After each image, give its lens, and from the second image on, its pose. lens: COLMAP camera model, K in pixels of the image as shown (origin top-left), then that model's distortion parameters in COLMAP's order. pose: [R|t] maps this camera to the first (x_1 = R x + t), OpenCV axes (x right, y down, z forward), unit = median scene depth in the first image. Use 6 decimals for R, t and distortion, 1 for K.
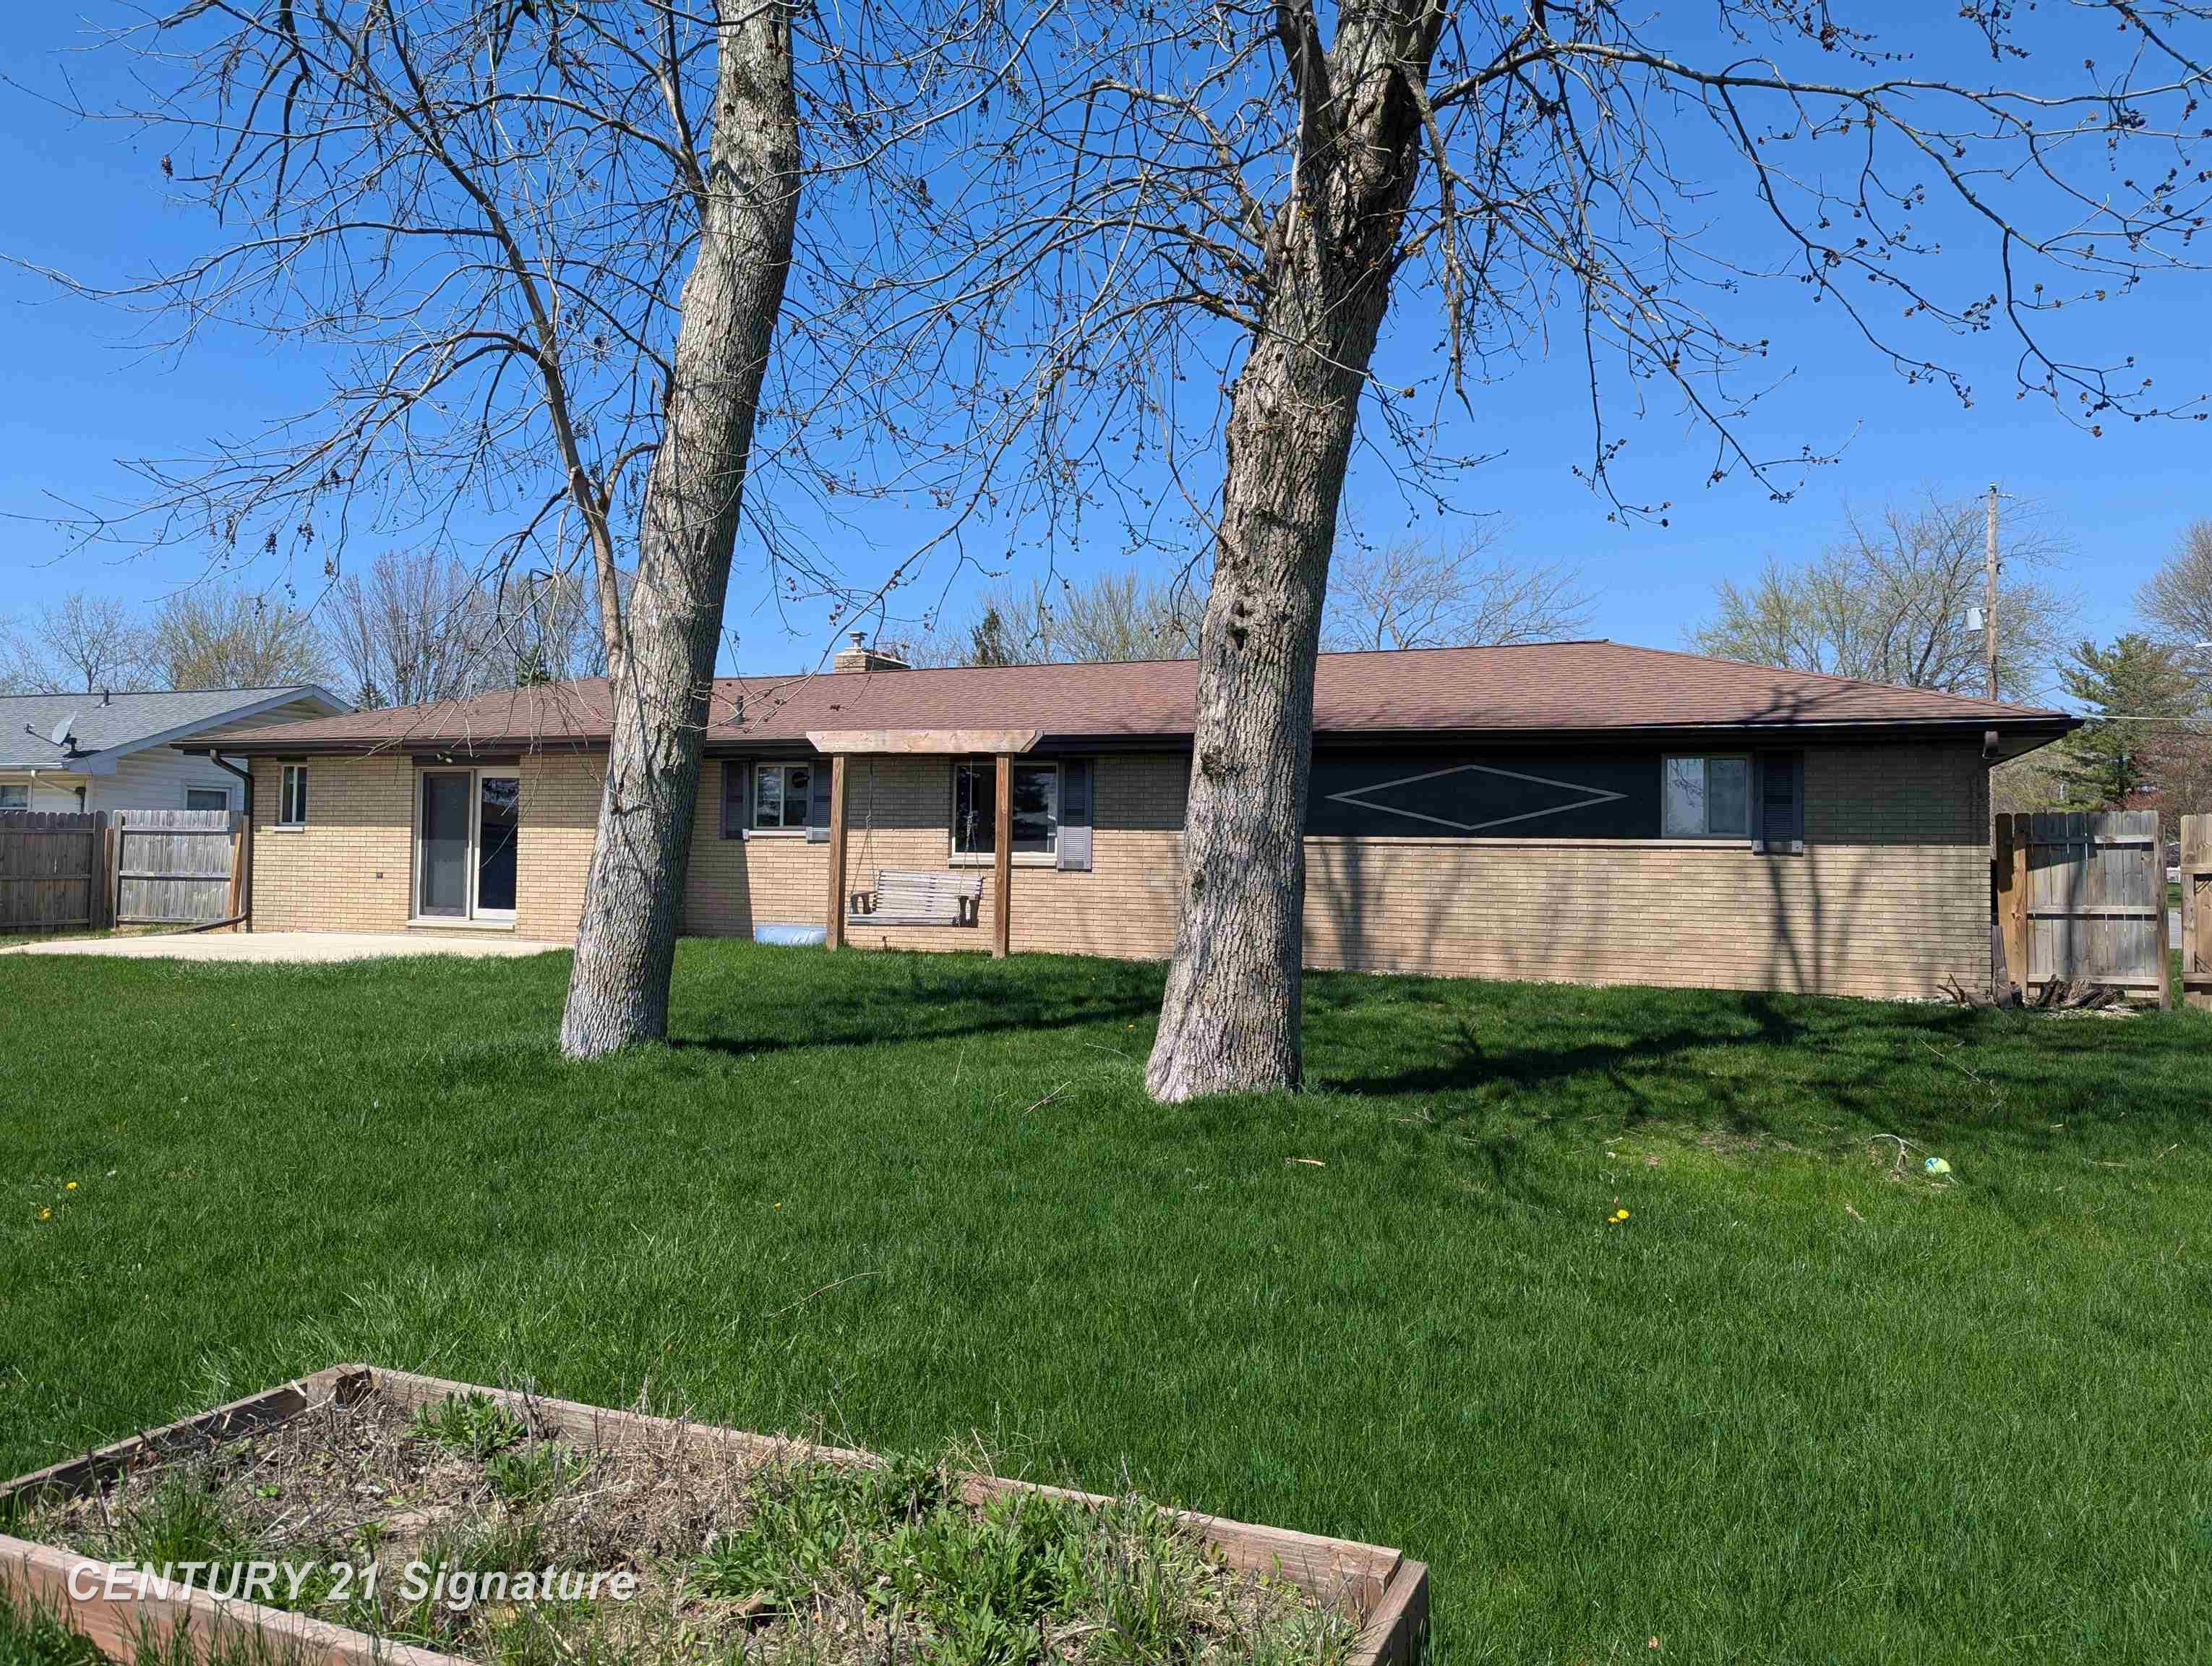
lens RADIAL K [[1556.7, 0, 1116.3], [0, 1556.7, 821.0], [0, 0, 1]] dist [0.072232, -0.070070]
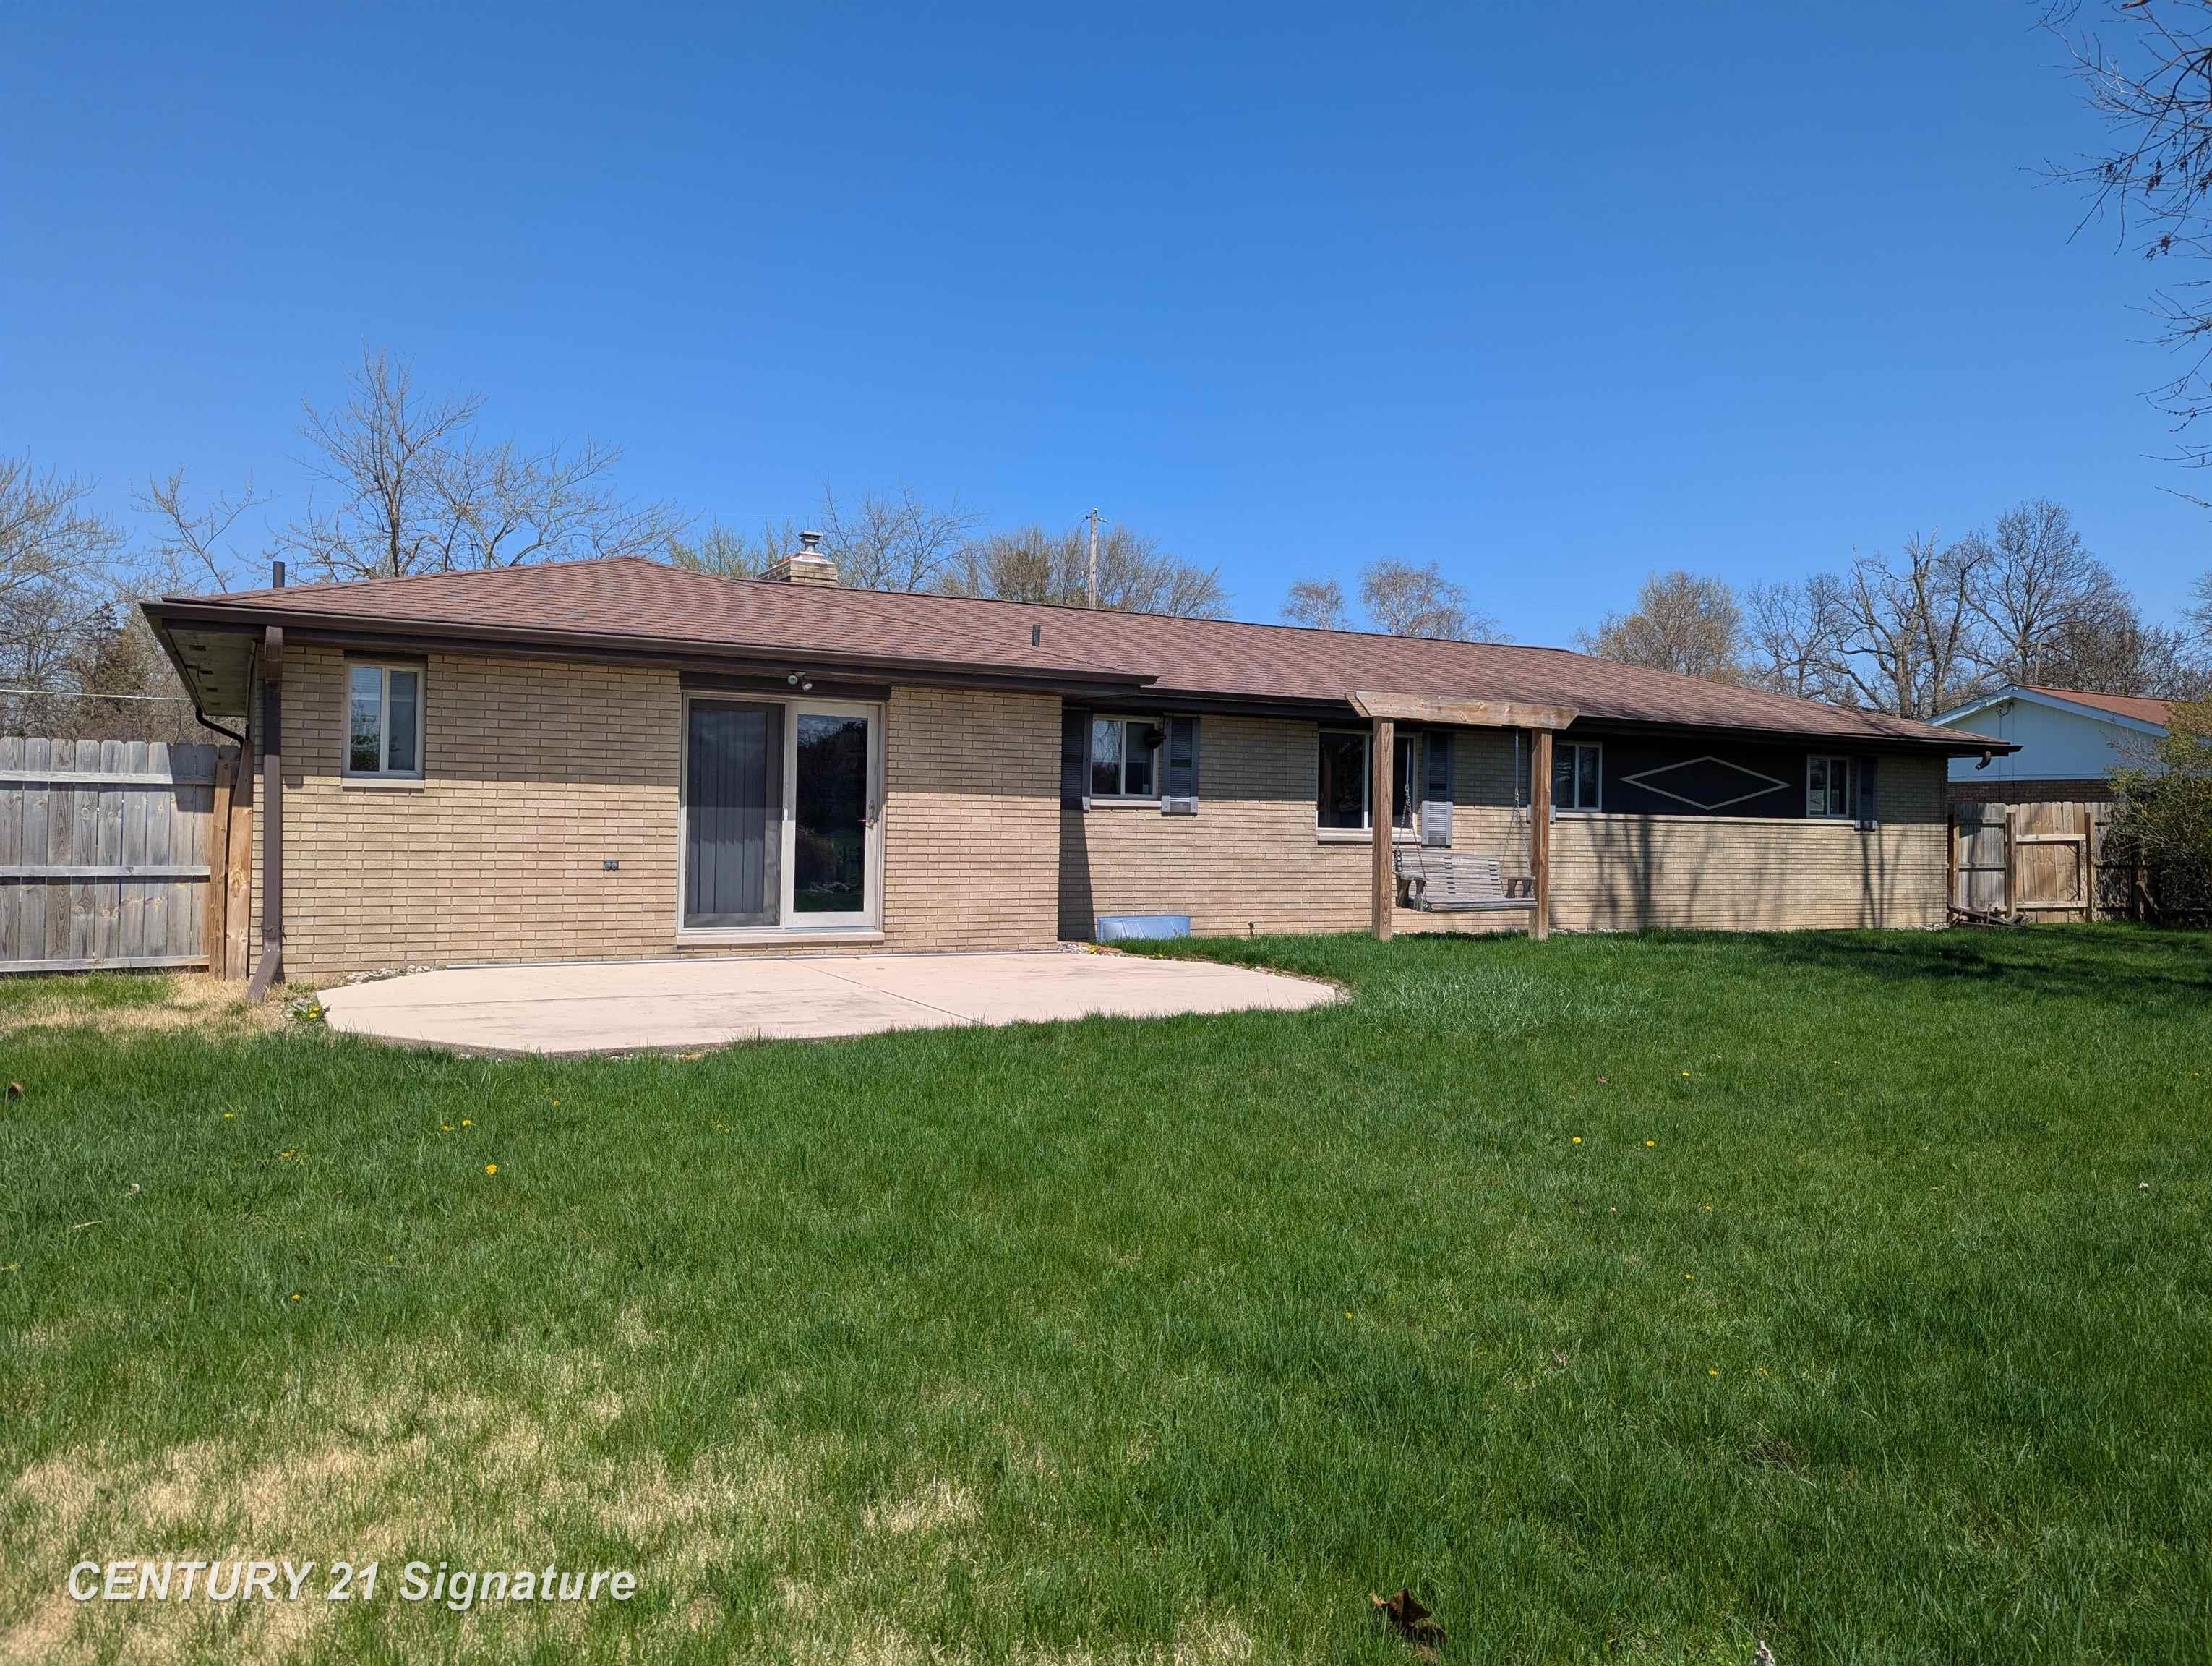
lens RADIAL K [[1556.7, 0, 1116.3], [0, 1556.7, 821.0], [0, 0, 1]] dist [0.072232, -0.070070]
pose [[0.631086, -0.001757, 0.775711, -0.983495], [-0.026963, 0.999343, 0.024199, -0.002572], [-0.775244, -0.036187, 0.630624, 0.573218]]
